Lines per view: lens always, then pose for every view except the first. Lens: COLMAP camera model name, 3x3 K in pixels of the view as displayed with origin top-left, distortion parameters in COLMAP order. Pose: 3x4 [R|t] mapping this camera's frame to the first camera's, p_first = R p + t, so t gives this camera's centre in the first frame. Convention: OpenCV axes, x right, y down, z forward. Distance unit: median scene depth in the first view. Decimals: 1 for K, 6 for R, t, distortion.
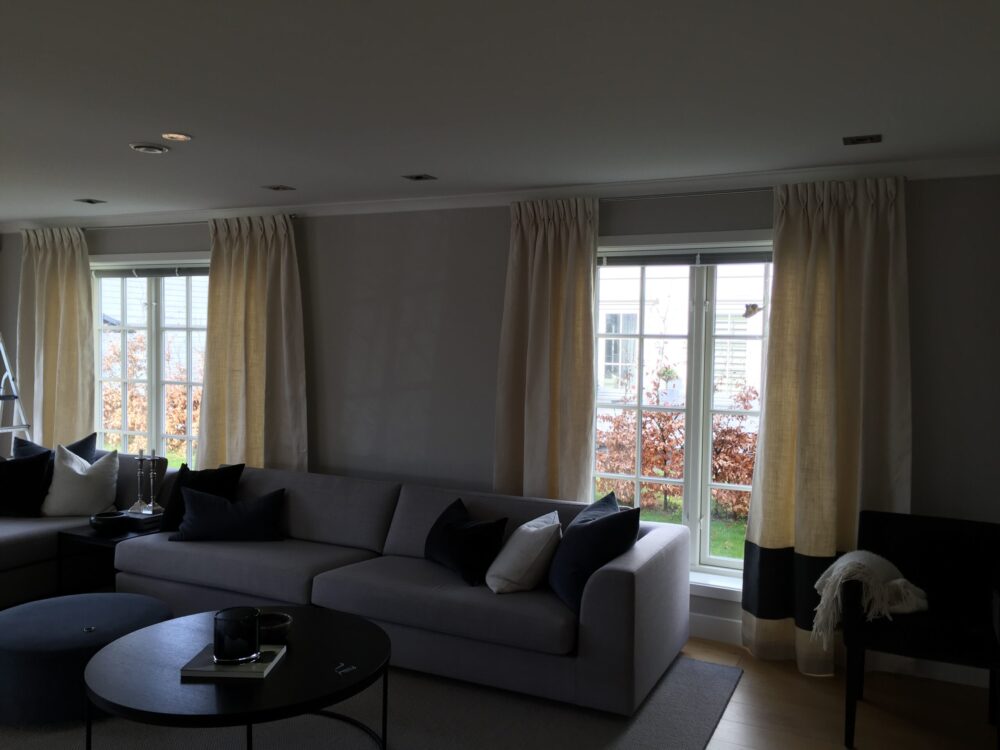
lens RADIAL K [[844.5, 0, 497.2], [0, 844.5, 371.0], [0, 0, 1]] dist [0.065339, -0.073689]
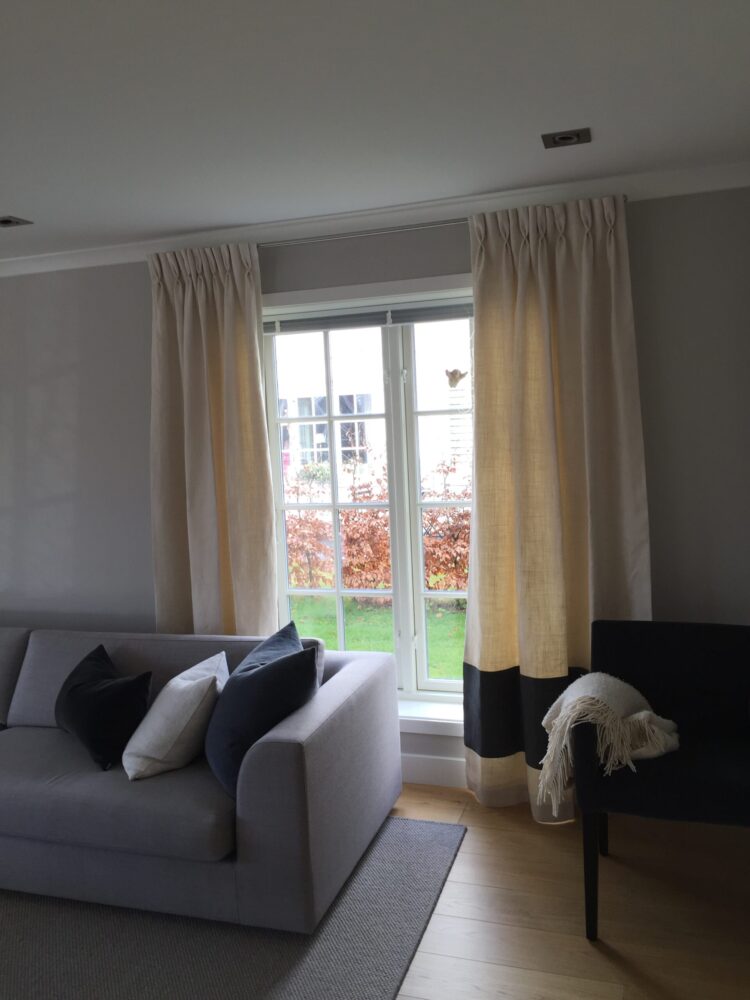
lens RADIAL K [[844.5, 0, 373.6], [0, 844.5, 497.3], [0, 0, 1]] dist [0.065339, -0.073689]
pose [[0.988345, -0.074611, 0.132693, 0.115085], [0.068115, 0.996277, 0.052844, -0.006792], [-0.136142, -0.043190, 0.989747, 0.225000]]
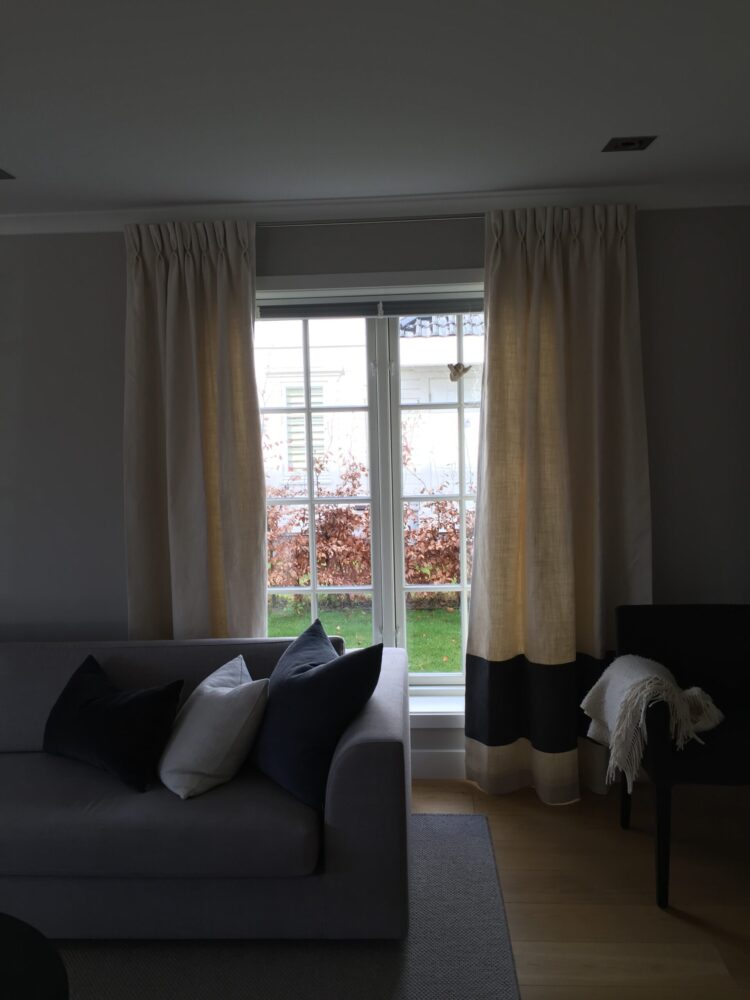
lens RADIAL K [[844.5, 0, 373.6], [0, 844.5, 497.3], [0, 0, 1]] dist [0.065339, -0.073689]
pose [[0.918885, -0.077815, 0.386775, -0.097226], [0.056249, 0.996181, 0.066786, -0.011209], [-0.390494, -0.039613, 0.919753, 0.299971]]
